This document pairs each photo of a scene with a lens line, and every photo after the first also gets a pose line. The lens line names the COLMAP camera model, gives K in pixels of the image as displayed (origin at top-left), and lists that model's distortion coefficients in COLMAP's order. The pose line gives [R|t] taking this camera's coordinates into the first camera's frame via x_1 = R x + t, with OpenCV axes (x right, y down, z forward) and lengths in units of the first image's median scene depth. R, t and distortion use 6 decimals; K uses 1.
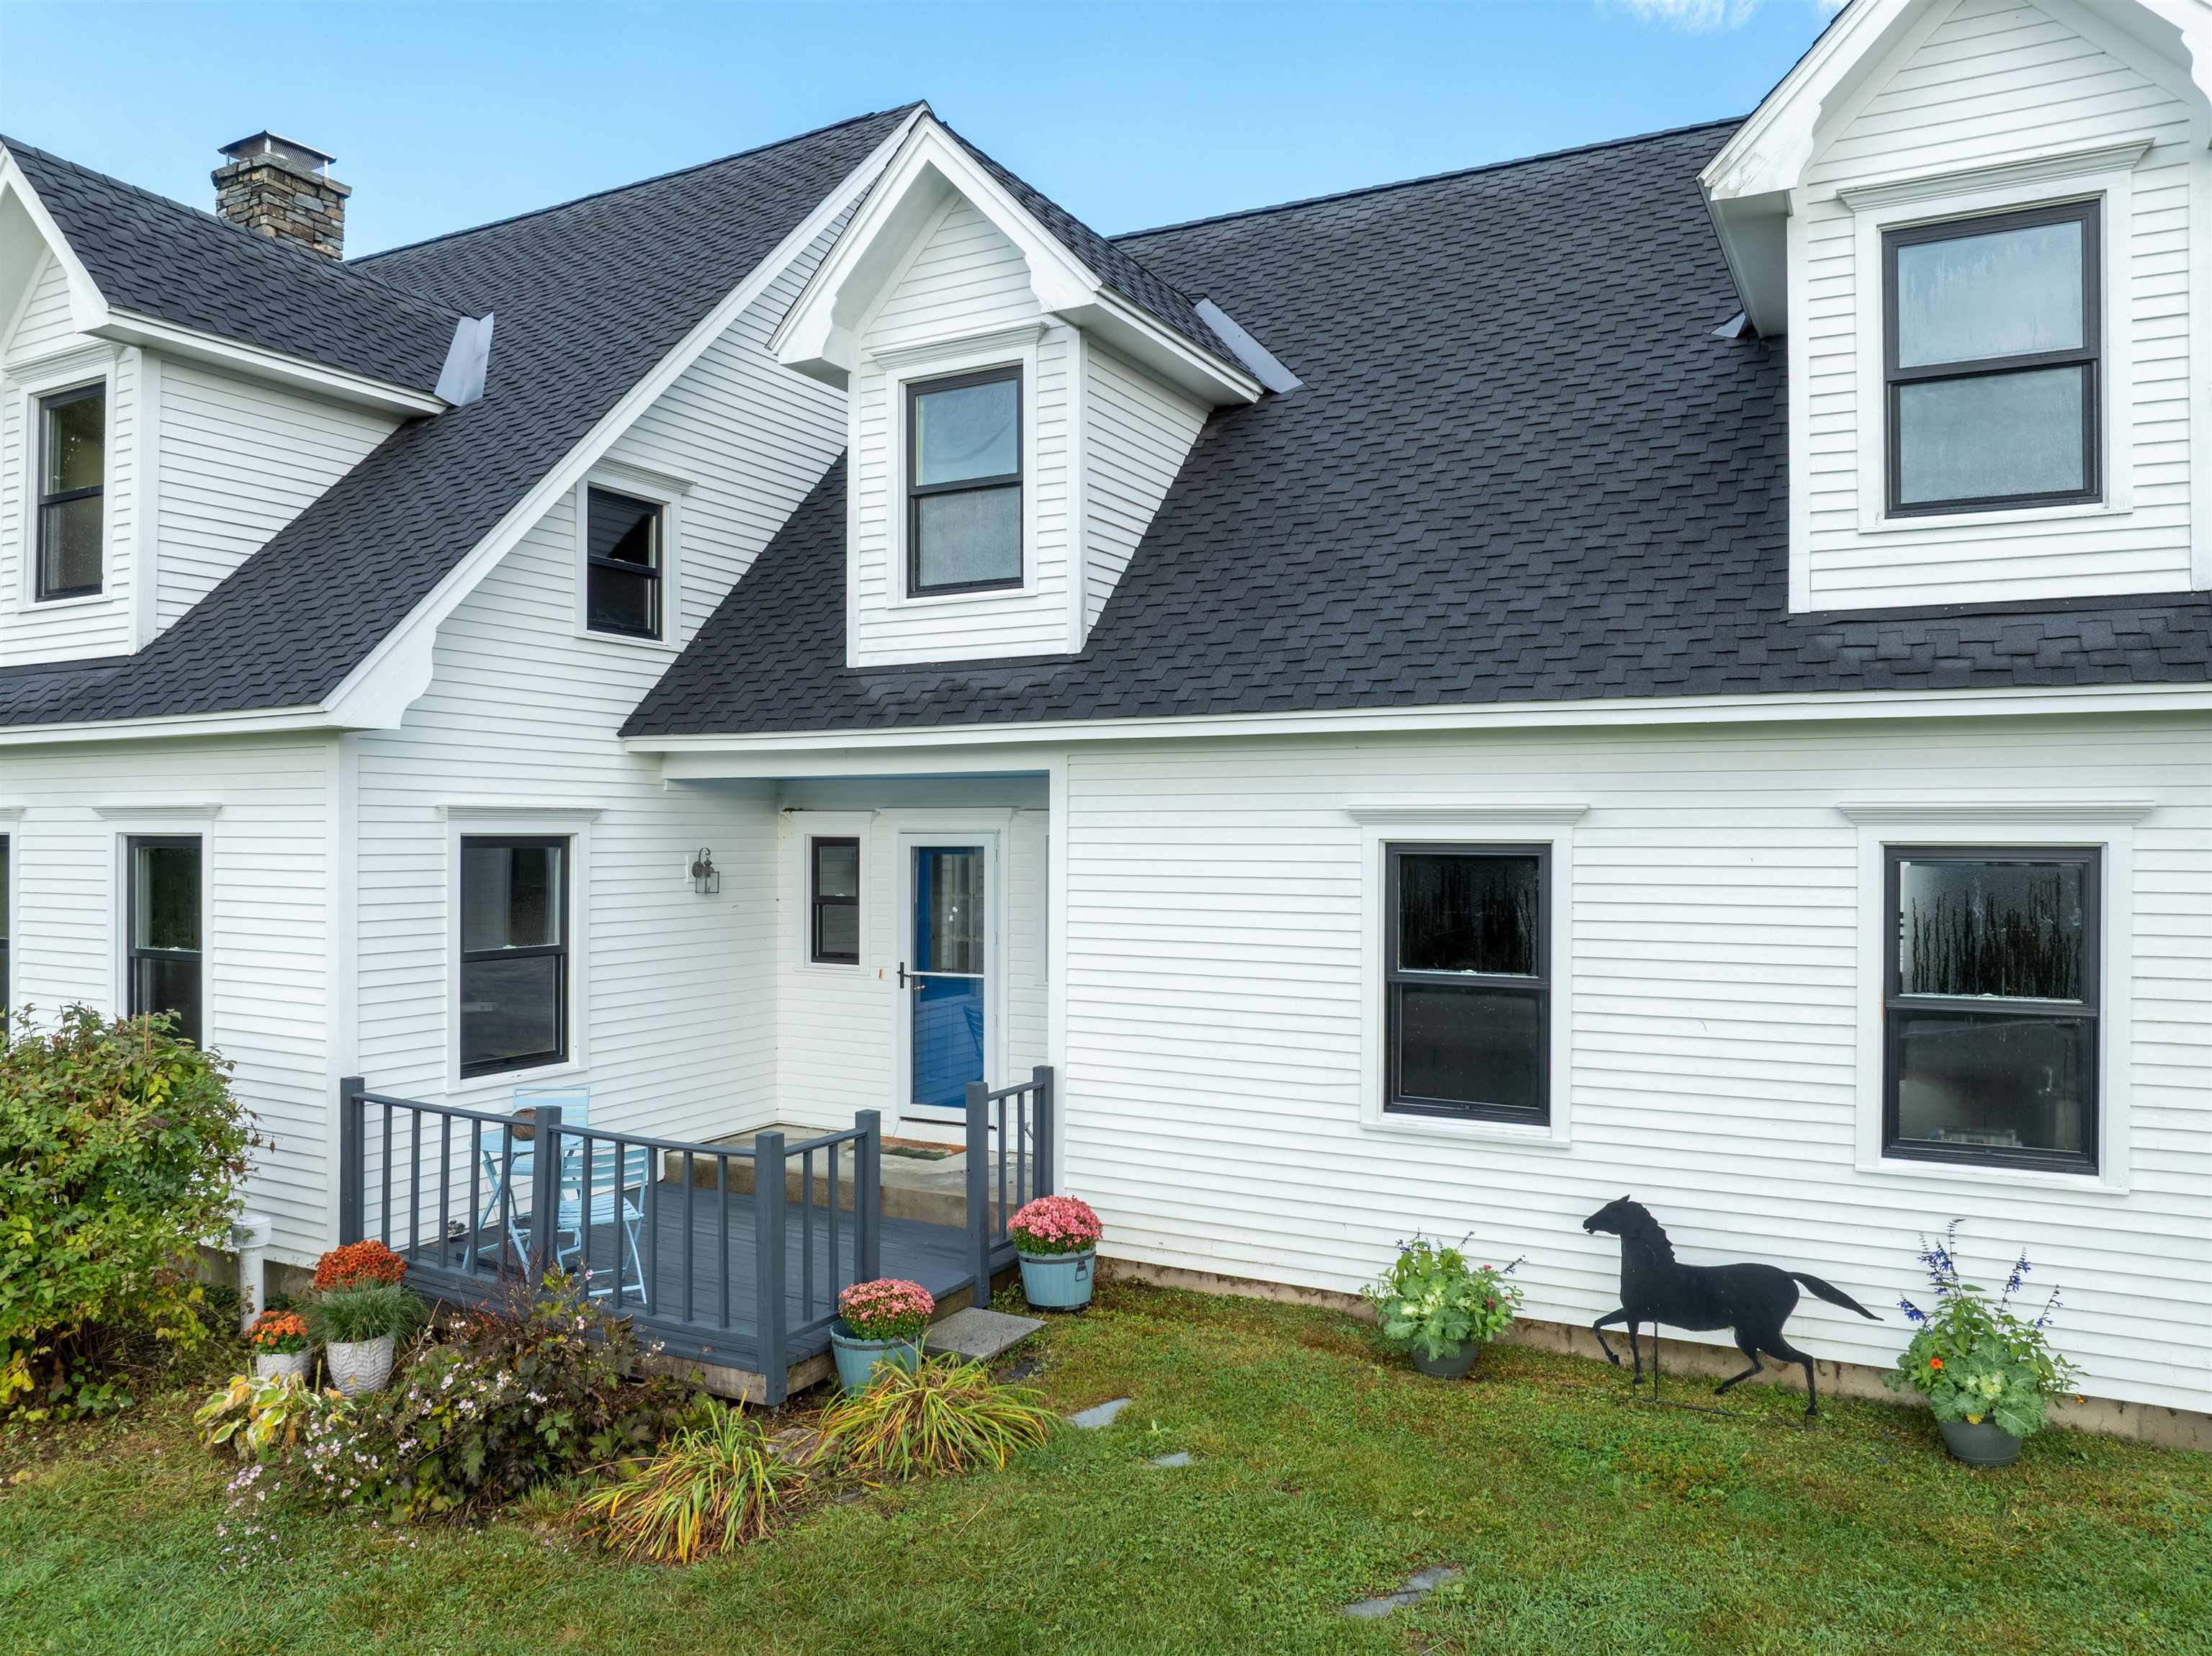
lens RADIAL K [[1573.9, 0, 1106.0], [0, 1573.9, 828.0], [0, 0, 1]] dist [-0.030642, 0.001012]
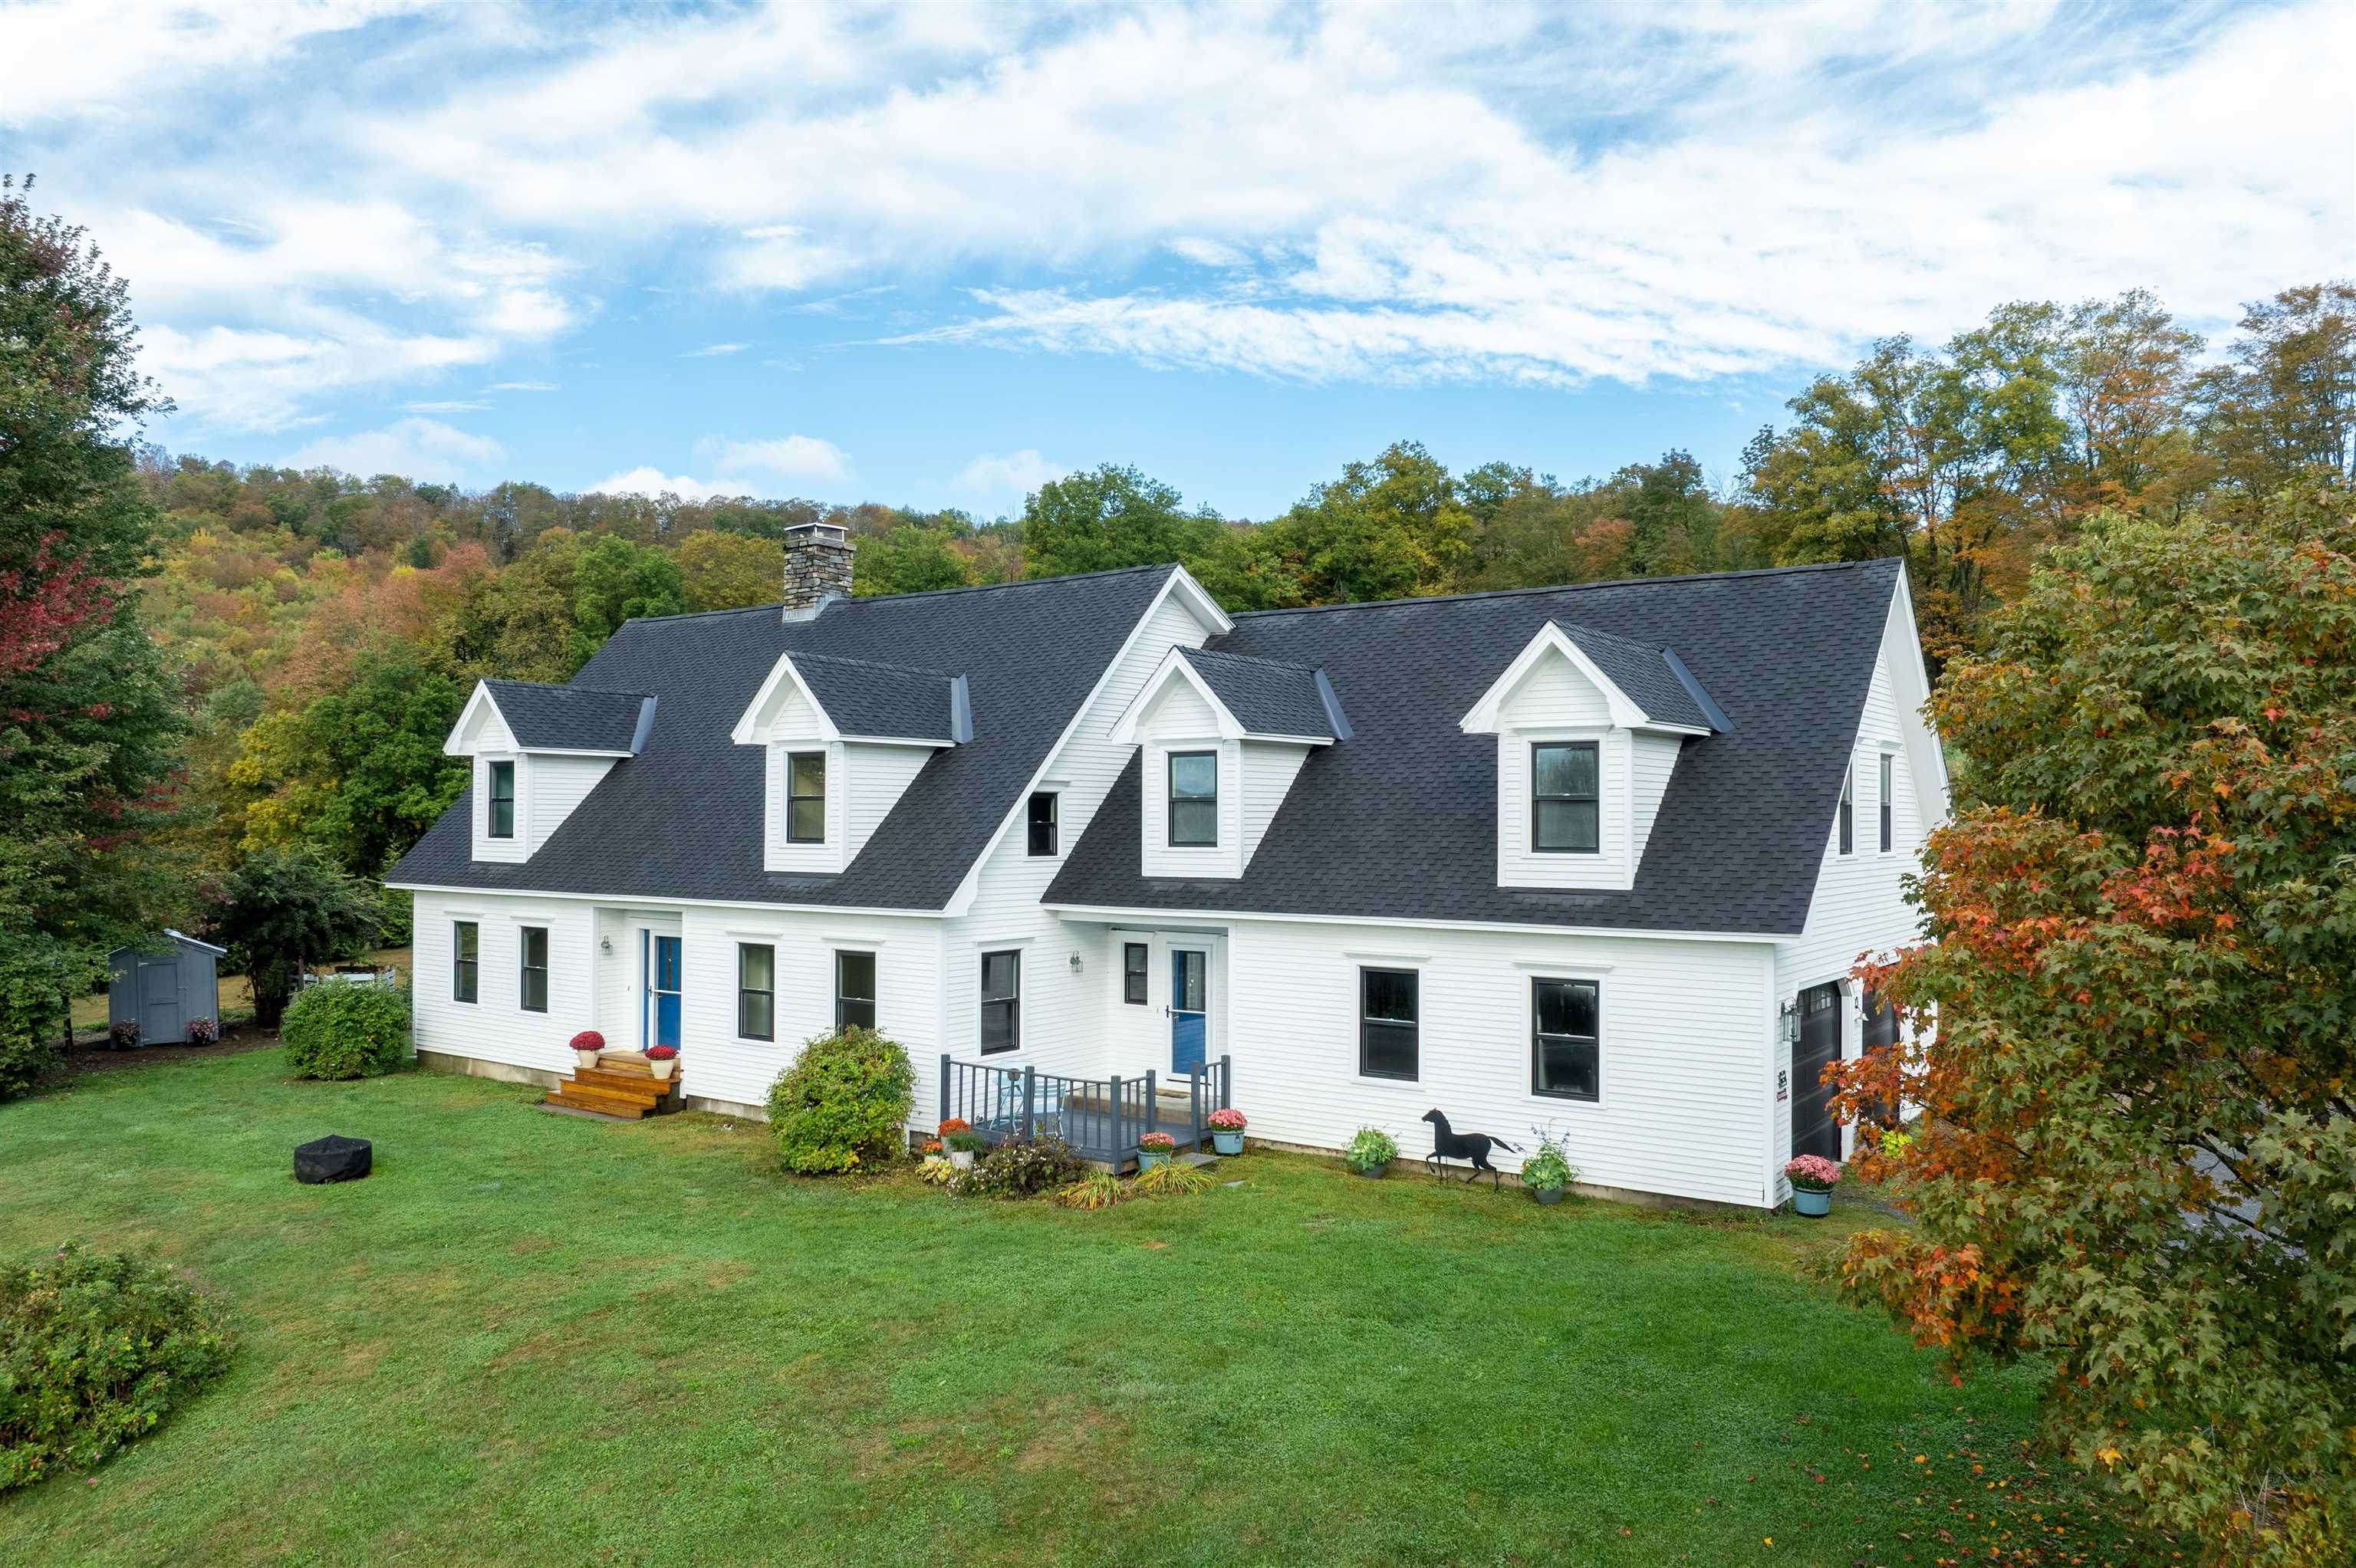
lens RADIAL K [[1697.2, 0, 1178.0], [0, 1697.2, 784.0], [0, 0, 1]] dist [-0.023935, -0.002659]
pose [[0.990588, -0.002138, -0.136864, 0.251875], [0.000253, 0.999905, -0.013788, -0.230923], [0.136880, 0.013623, 0.990494, -1.613189]]
